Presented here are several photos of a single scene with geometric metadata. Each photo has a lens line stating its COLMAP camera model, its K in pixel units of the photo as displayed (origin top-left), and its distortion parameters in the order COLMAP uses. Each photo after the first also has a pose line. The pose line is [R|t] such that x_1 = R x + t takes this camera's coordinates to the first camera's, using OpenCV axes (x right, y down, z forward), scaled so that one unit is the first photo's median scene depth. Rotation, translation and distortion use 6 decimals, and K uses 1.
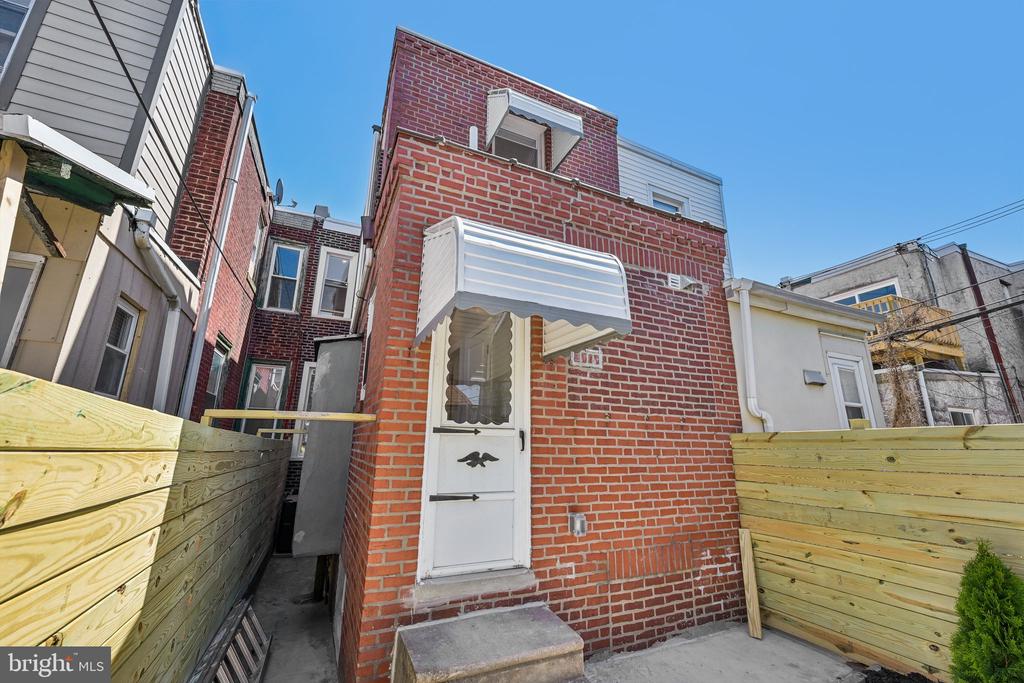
lens RADIAL K [[402.4, 0, 512.1], [0, 402.4, 341.1], [0, 0, 1]] dist [-0.001513, 0.000976]
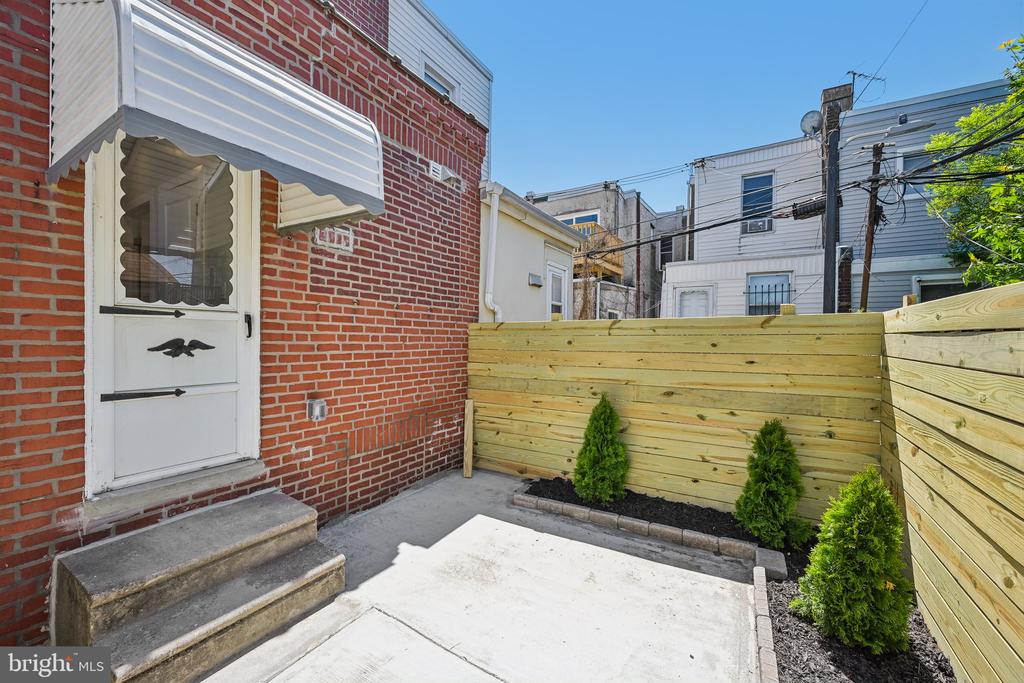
lens RADIAL K [[402.4, 0, 515.1], [0, 402.4, 342.1], [0, 0, 1]] dist [-0.001513, 0.000976]
pose [[0.829552, -0.008267, 0.558368, 0.016443], [-0.141943, 0.963929, 0.225151, 0.007355], [-0.540089, -0.266031, 0.798456, 0.002886]]
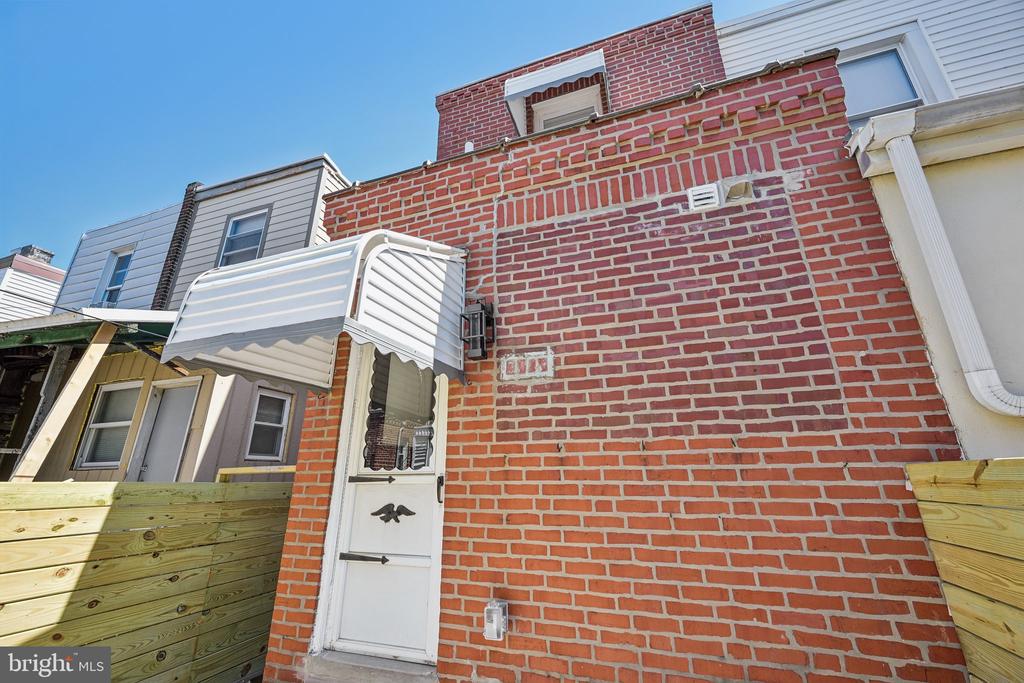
lens RADIAL K [[402.4, 0, 511.1], [0, 402.4, 340.6], [0, 0, 1]] dist [-0.001513, 0.000976]
pose [[0.724572, -0.238506, -0.646614, 0.650353], [0.192155, 0.970919, -0.142805, 0.097662], [0.661870, -0.020778, 0.749331, 0.476406]]
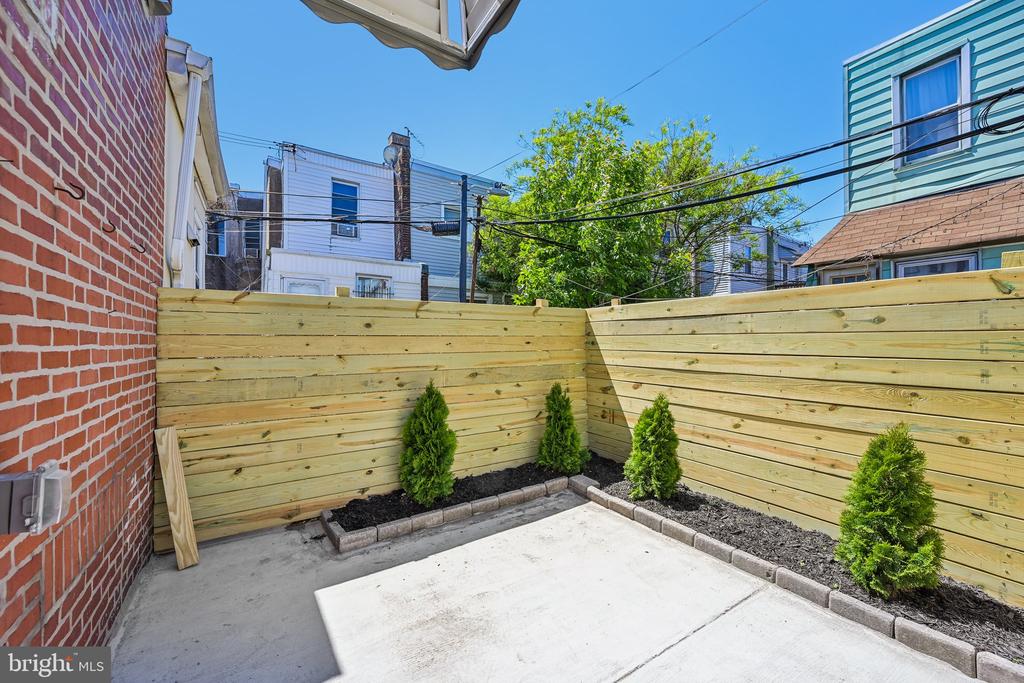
lens RADIAL K [[402.4, 0, 514.0], [0, 402.4, 340.8], [0, 0, 1]] dist [-0.001513, 0.000976]
pose [[-0.144402, -0.002650, 0.989516, -0.174603], [-0.252187, 0.967073, -0.034213, 0.230560], [-0.956844, -0.254484, -0.140316, 0.646546]]
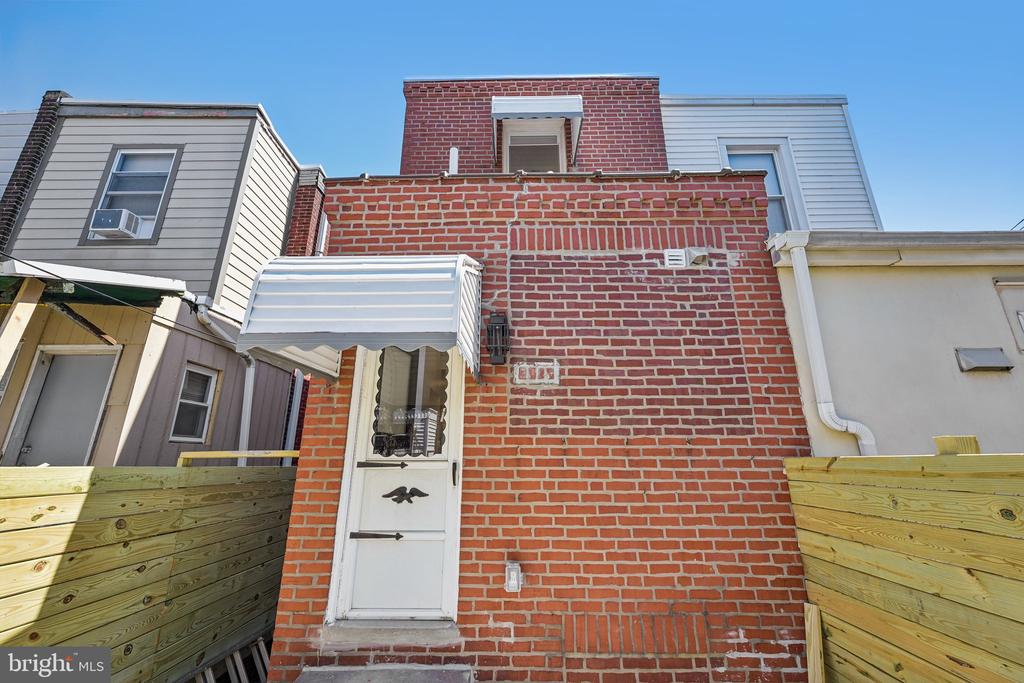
lens RADIAL K [[402.4, 0, 511.2], [0, 402.4, 340.9], [0, 0, 1]] dist [-0.001513, 0.000976]
pose [[0.903569, -0.133791, -0.407018, 0.509065], [0.120410, 0.991002, -0.058444, 0.018684], [0.411175, 0.003799, 0.911548, 0.213158]]
